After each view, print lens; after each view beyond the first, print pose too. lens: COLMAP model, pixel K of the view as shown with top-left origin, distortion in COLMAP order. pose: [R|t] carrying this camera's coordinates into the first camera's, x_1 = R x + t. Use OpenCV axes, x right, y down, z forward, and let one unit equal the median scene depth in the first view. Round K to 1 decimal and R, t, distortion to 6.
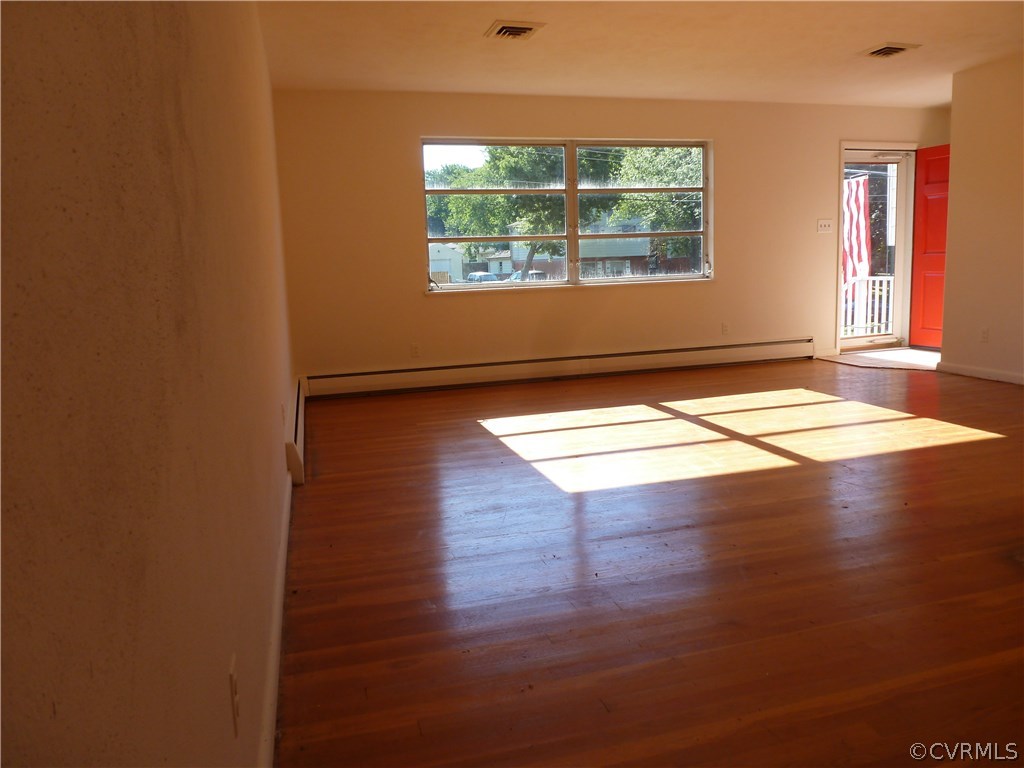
lens RADIAL K [[739.5, 0, 512.4], [0, 739.5, 377.9], [0, 0, 1]] dist [-0.035069, 0.003232]
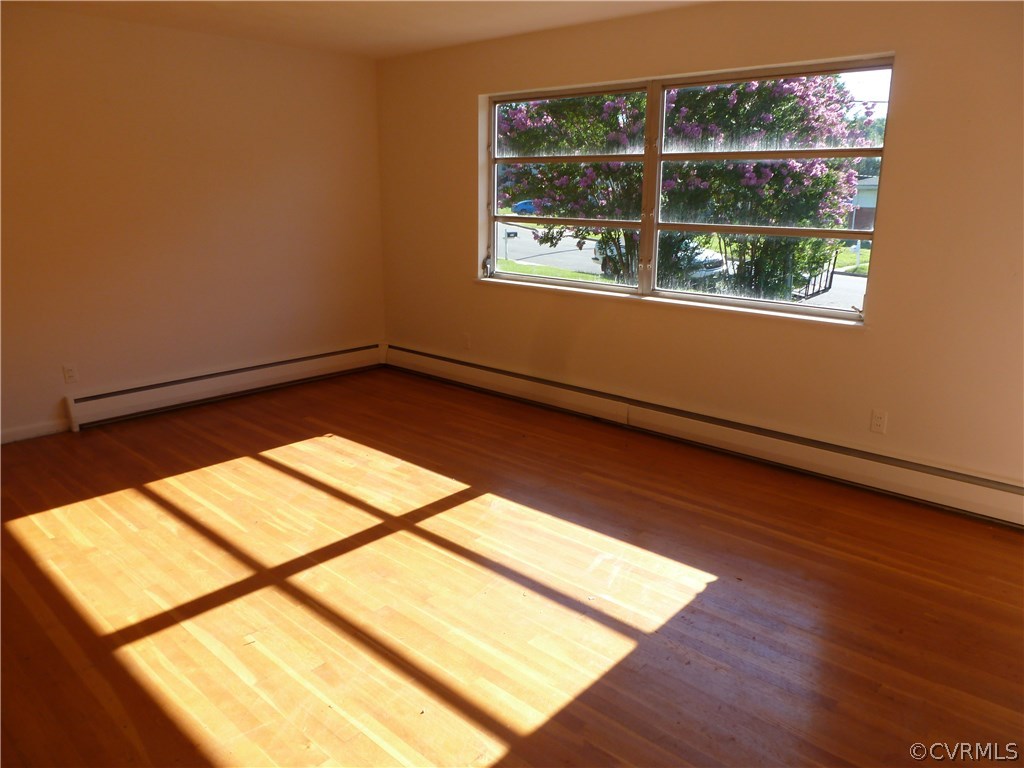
lens RADIAL K [[712.0, 0, 509.7], [0, 712.0, 383.3], [0, 0, 1]] dist [-0.050041, 0.000920]
pose [[0.543376, 0.256083, -0.799478, 0.576195], [-0.156016, 0.966552, 0.203560, -0.164793], [0.824865, 0.014122, 0.565154, 0.530477]]
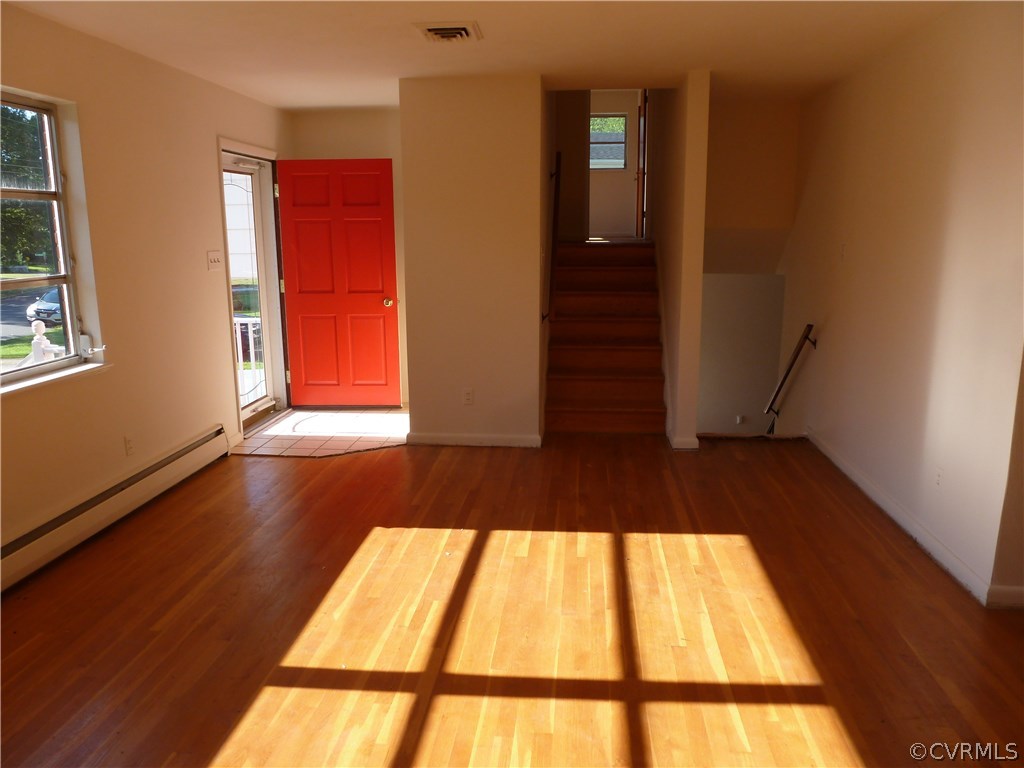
lens RADIAL K [[739.5, 0, 512.4], [0, 739.5, 377.9], [0, 0, 1]] dist [-0.035069, 0.003232]
pose [[0.360841, -0.146280, 0.921084, -0.123095], [0.136032, 0.985316, 0.103189, -0.144713], [-0.922653, 0.088062, 0.375442, 0.546435]]
